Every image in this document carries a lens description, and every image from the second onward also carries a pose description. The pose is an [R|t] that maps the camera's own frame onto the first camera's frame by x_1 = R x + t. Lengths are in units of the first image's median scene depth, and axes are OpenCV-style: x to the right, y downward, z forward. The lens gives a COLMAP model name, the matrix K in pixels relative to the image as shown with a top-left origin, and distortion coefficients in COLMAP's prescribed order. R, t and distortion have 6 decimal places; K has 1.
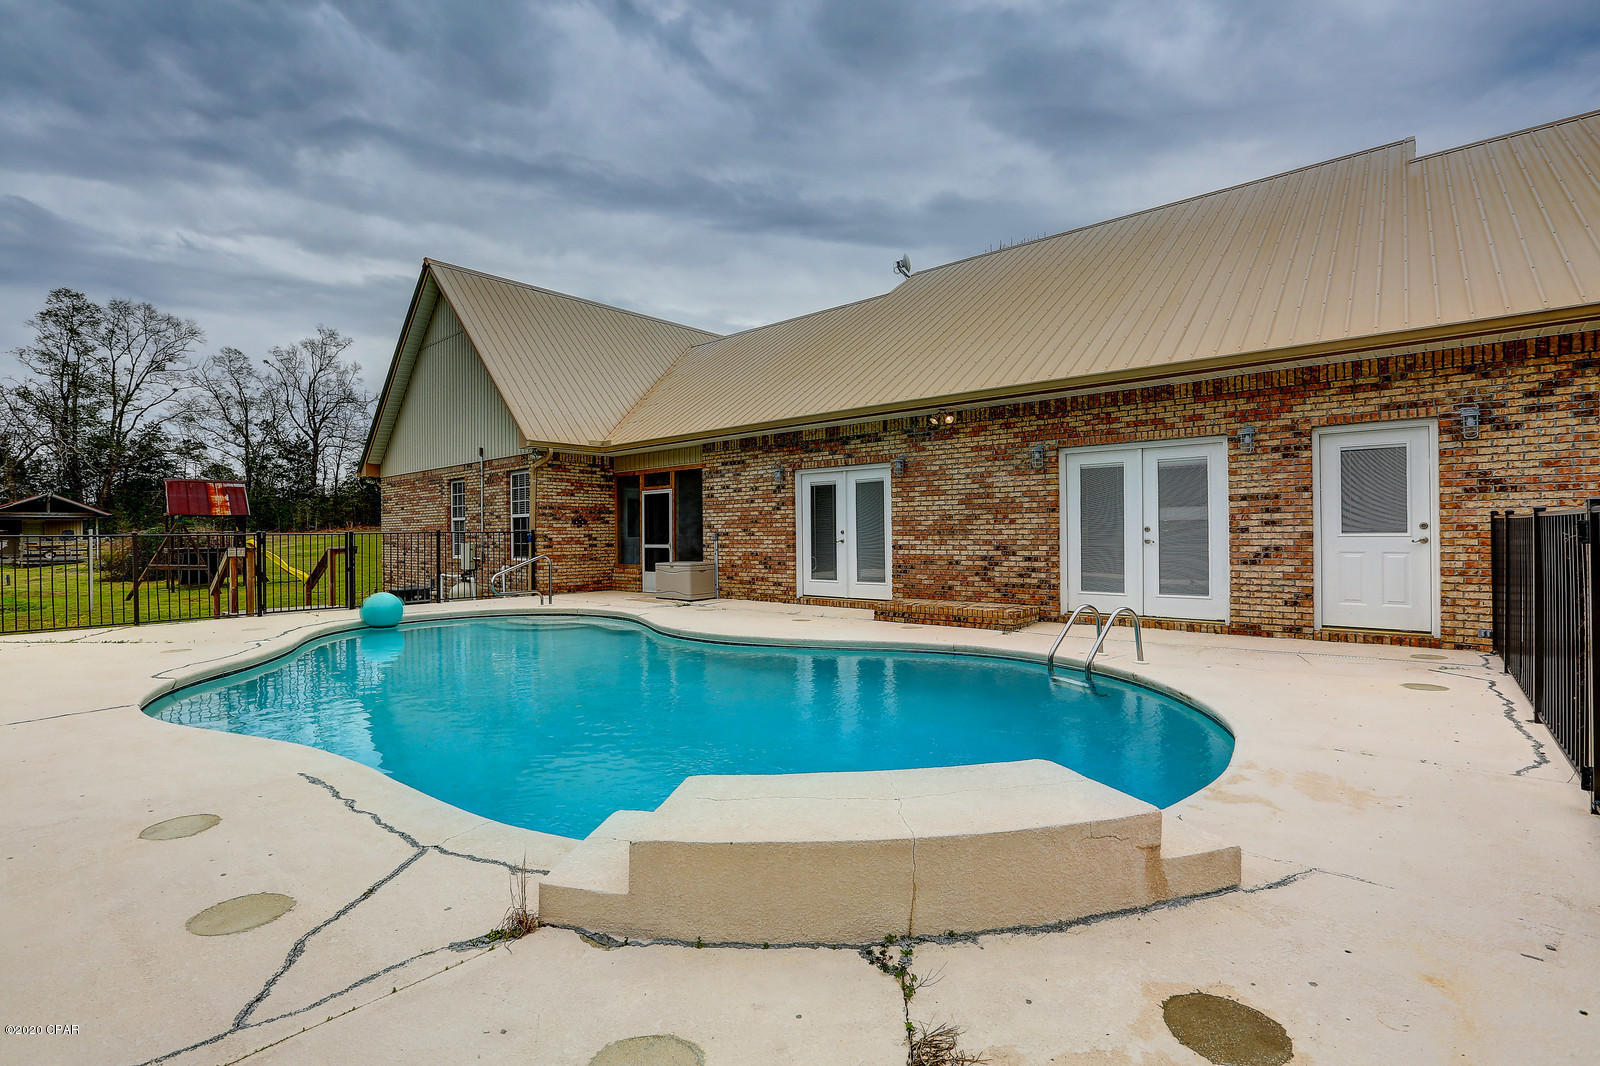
lens RADIAL K [[727.3, 0, 800.6], [0, 727.3, 540.4], [0, 0, 1]] dist [-0.025395, 0.004138]
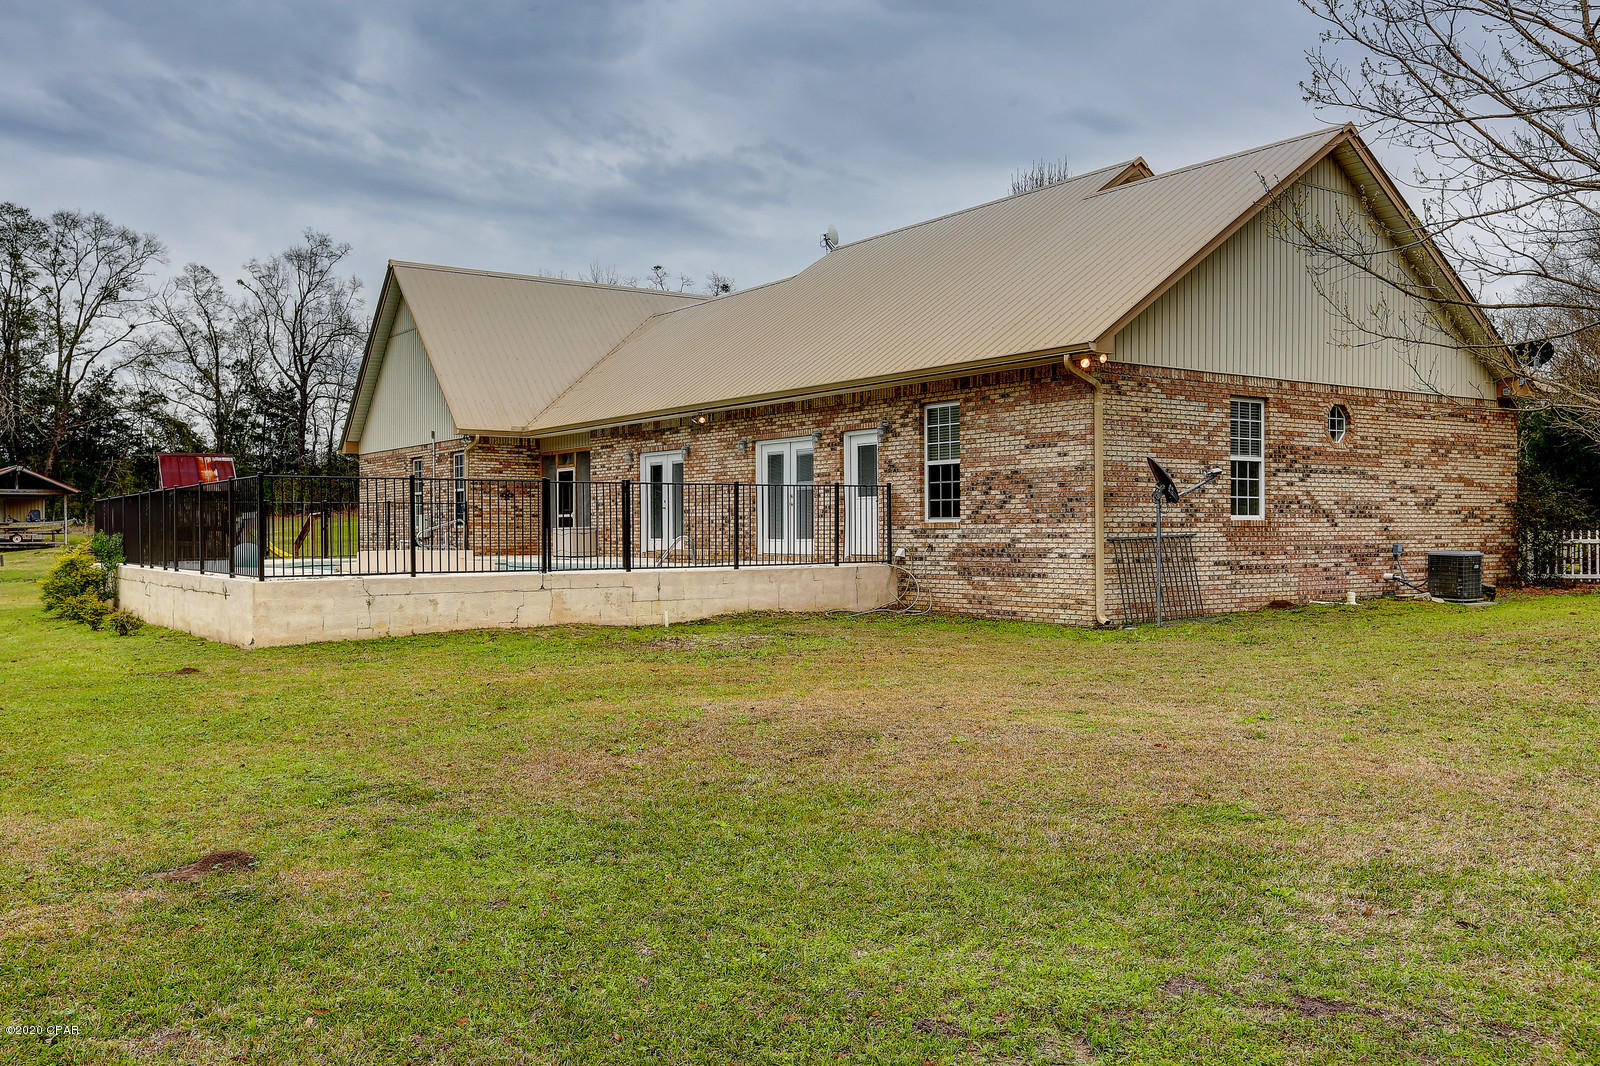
lens RADIAL K [[1369.0, 0, 800.7], [0, 1369.0, 543.3], [0, 0, 1]] dist [0.065294, -0.000753]
pose [[0.969388, 0.006555, -0.245445, 0.171576], [-0.006428, 0.999978, 0.001319, 0.011365], [0.245448, 0.000299, 0.969410, -0.252740]]
